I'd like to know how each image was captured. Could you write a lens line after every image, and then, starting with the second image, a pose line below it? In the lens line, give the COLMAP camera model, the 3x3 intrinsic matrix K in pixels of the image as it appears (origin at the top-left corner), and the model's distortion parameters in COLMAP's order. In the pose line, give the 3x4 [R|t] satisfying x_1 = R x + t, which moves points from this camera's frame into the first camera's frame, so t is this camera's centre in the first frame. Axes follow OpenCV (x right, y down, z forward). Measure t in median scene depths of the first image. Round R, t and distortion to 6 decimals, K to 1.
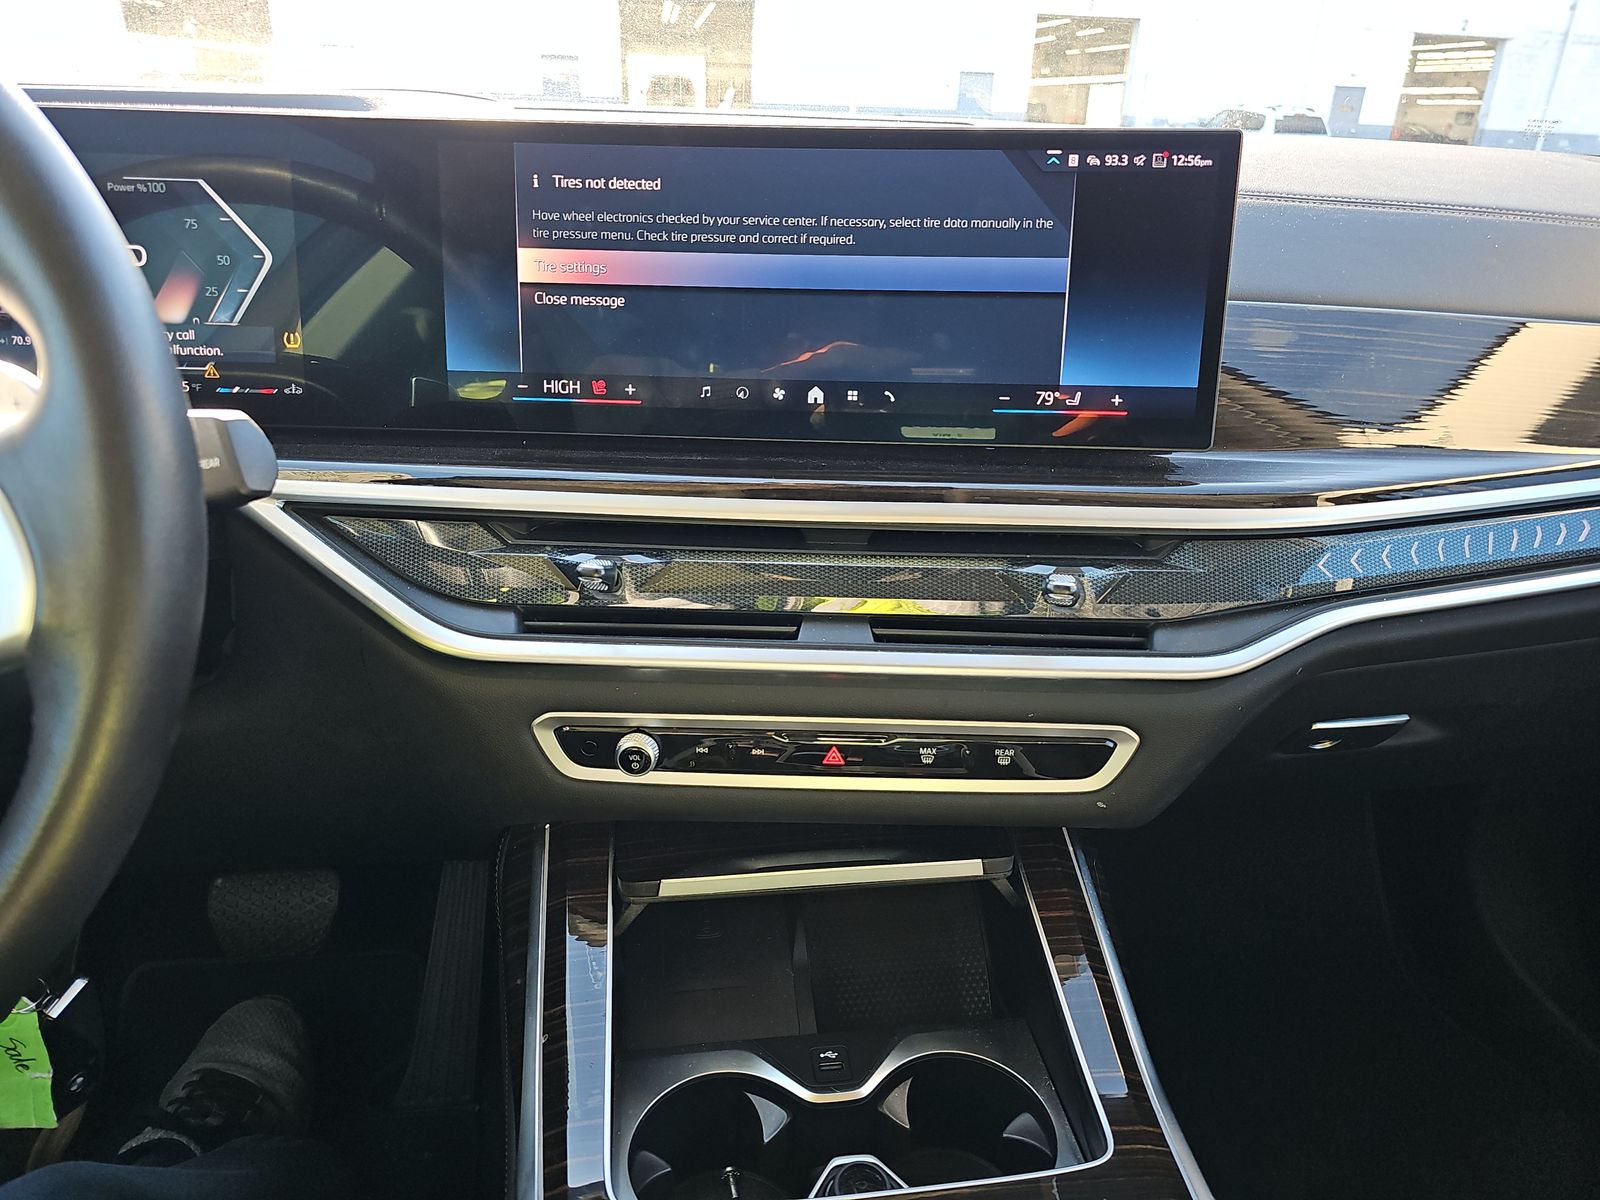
lens RADIAL K [[1061.2, 0, 798.8], [0, 1061.2, 627.1], [0, 0, 1]] dist [0.060471, -0.068003]
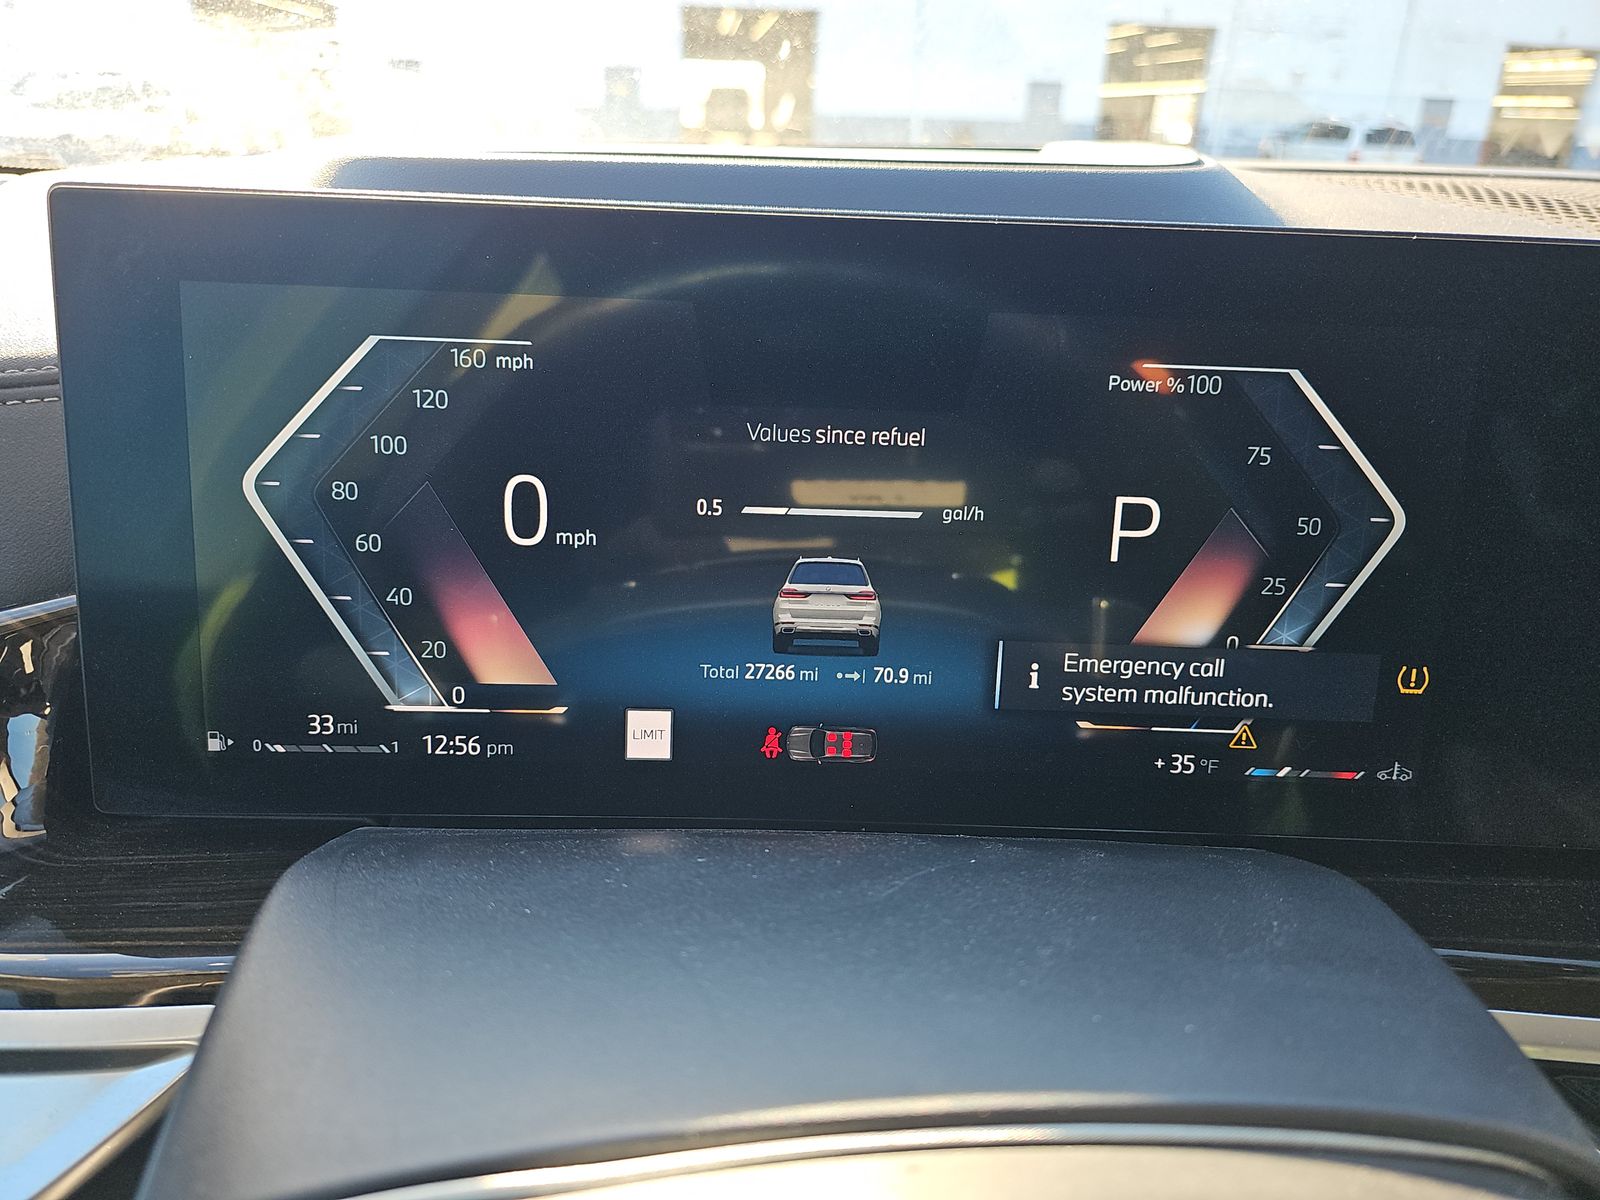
lens RADIAL K [[1105.8, 0, 761.3], [0, 1105.8, 600.9], [0, 0, 1]] dist [-0.025515, 0.000498]
pose [[0.997196, 0.023621, -0.071013, -0.750928], [-0.026233, 0.999005, -0.036077, -0.282615], [0.070090, 0.037839, 0.996823, 0.480791]]
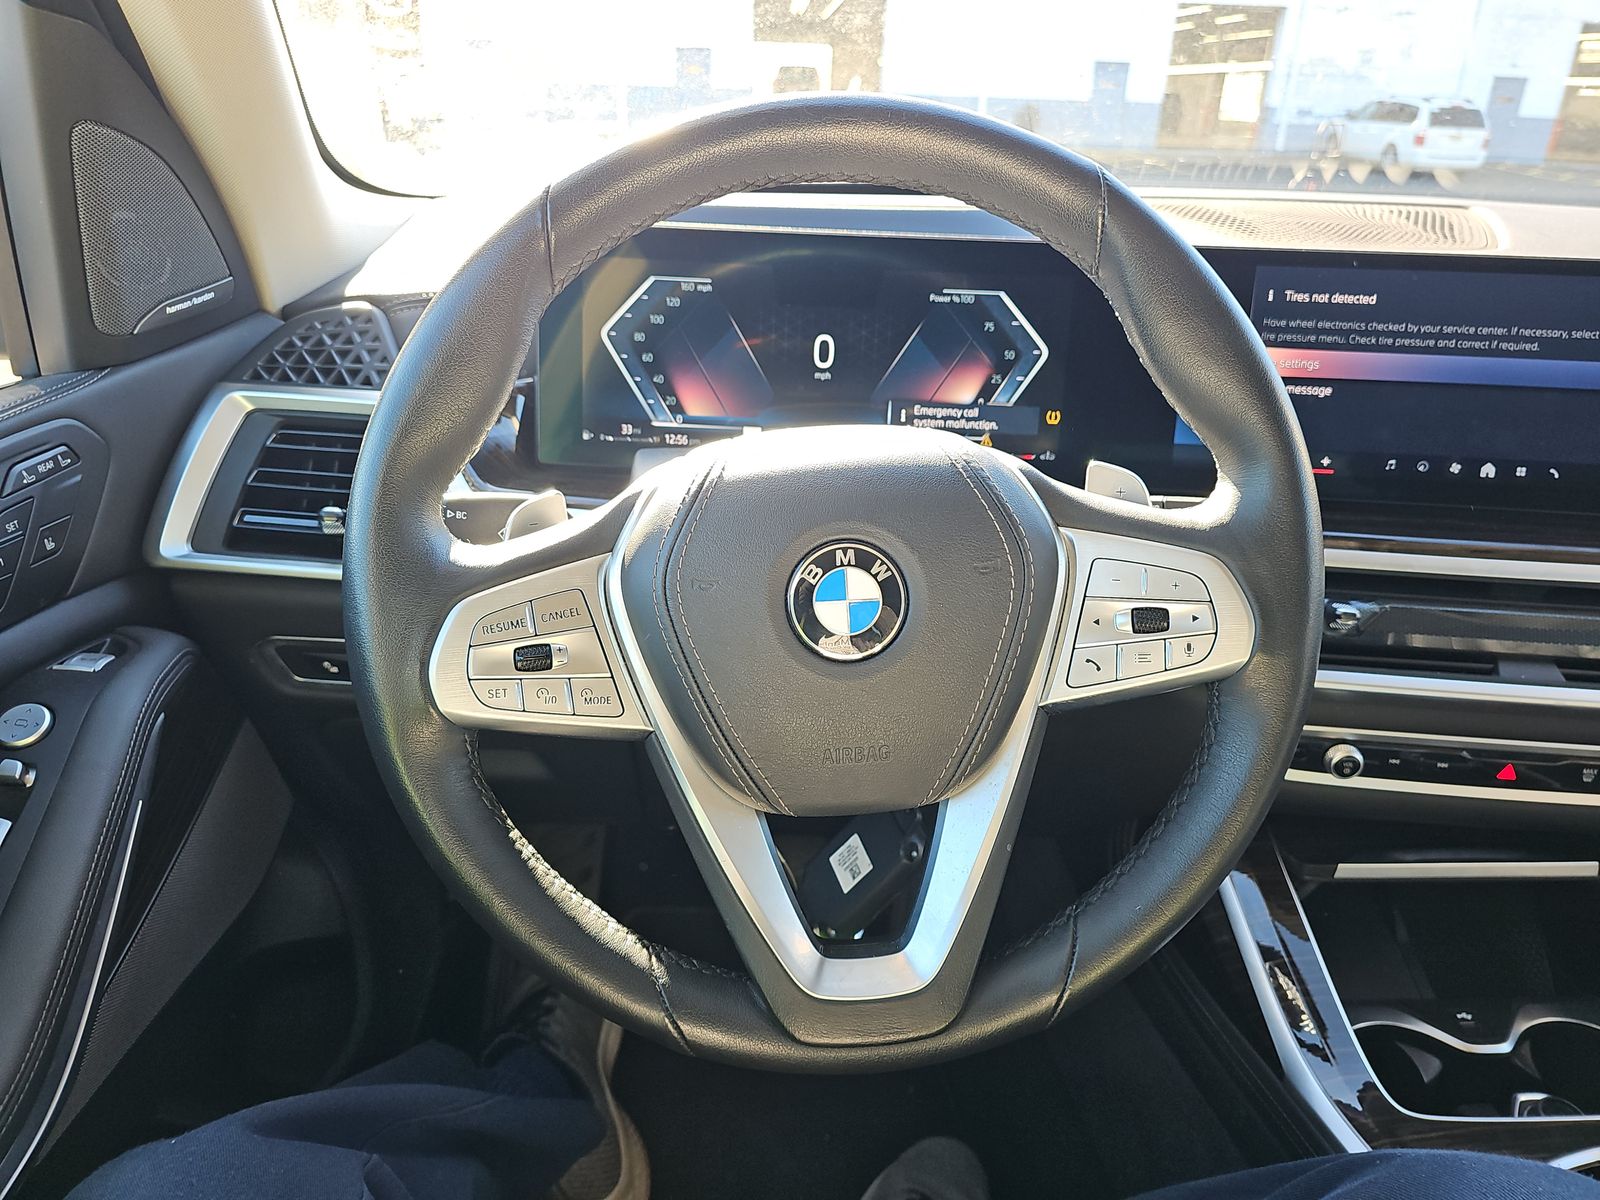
lens RADIAL K [[1076.1, 0, 800.4], [0, 1076.1, 616.3], [0, 0, 1]] dist [0.005476, -0.021268]
pose [[0.994992, 0.038194, -0.092369, -0.652906], [-0.038264, 0.999267, 0.001017, -0.024623], [0.092340, 0.002523, 0.995724, -0.289297]]
